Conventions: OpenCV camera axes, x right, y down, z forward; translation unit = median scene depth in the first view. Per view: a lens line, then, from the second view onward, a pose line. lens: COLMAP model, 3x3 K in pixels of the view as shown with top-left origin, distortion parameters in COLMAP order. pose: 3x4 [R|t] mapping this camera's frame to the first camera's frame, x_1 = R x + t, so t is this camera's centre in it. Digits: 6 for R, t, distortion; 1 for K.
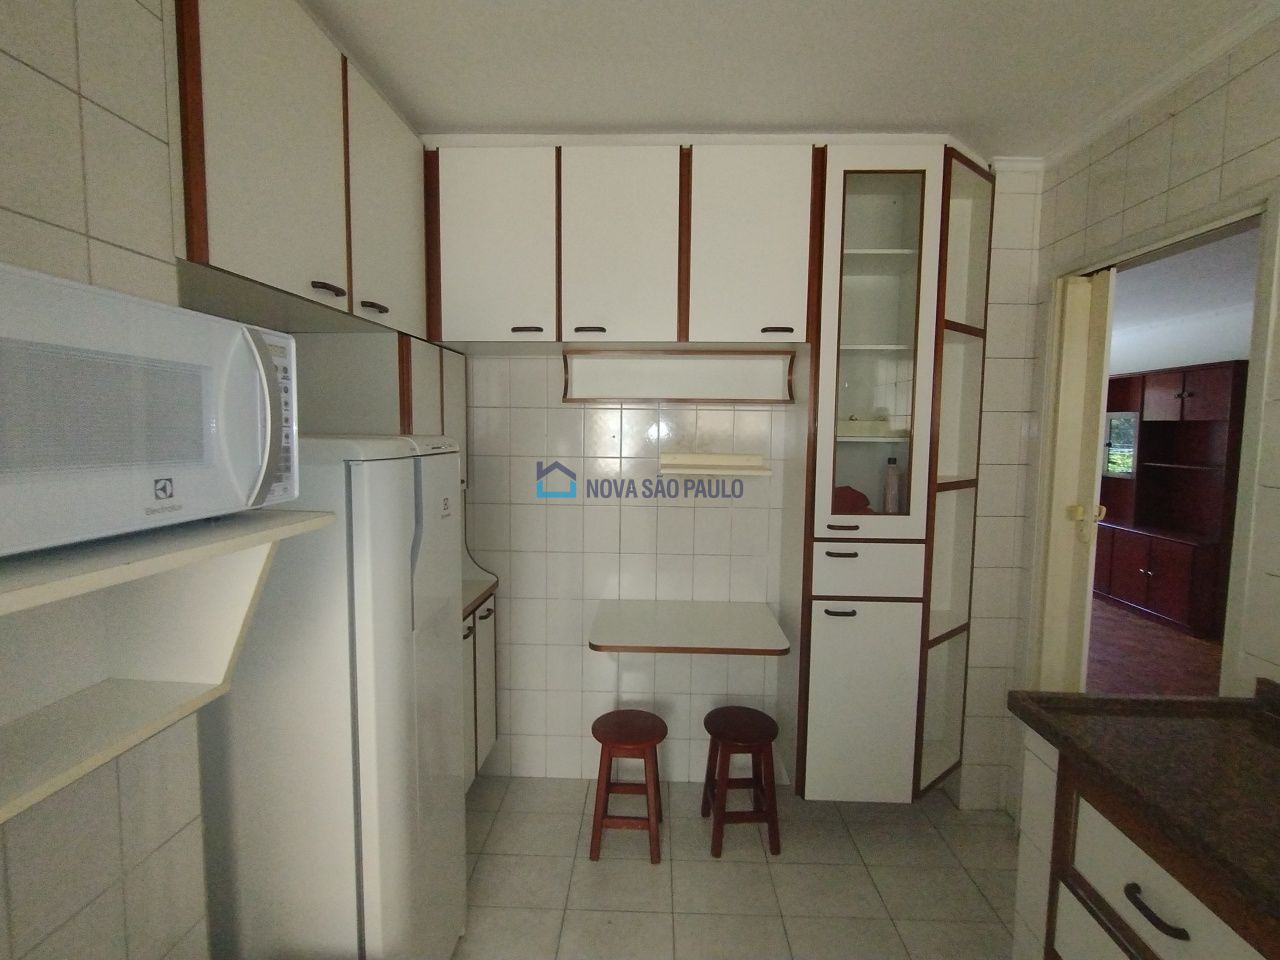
lens RADIAL K [[578.1, 0, 643.4], [0, 578.1, 470.9], [0, 0, 1]] dist [-0.005505, -0.000091]
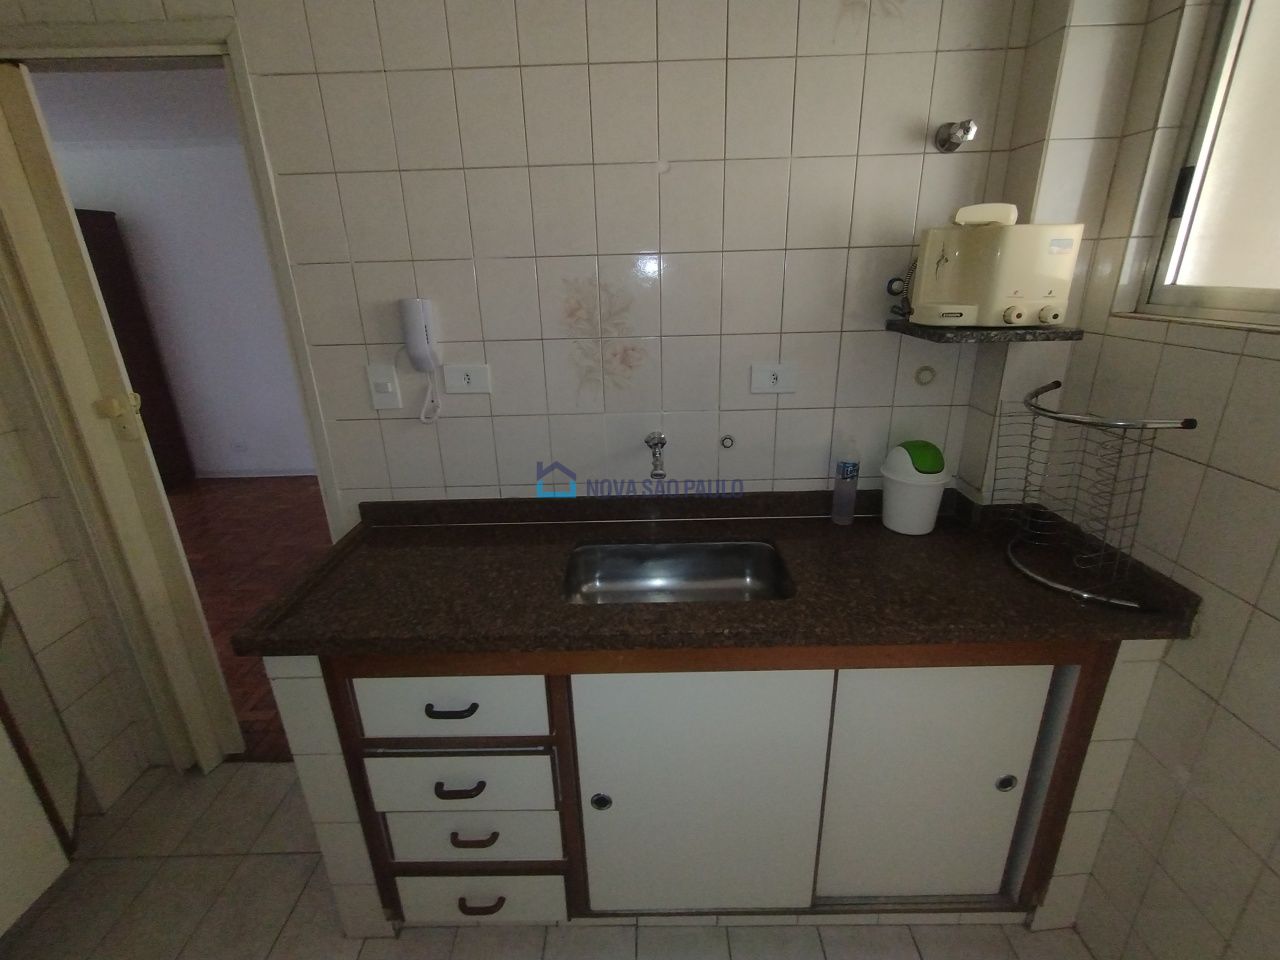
lens RADIAL K [[578.1, 0, 640.0], [0, 578.1, 476.2], [0, 0, 1]] dist [-0.005505, -0.000091]
pose [[-0.031123, -0.343000, 0.938820, -0.063528], [0.095936, 0.933913, 0.344387, -0.049755], [-0.994901, 0.100785, 0.003840, 0.314598]]
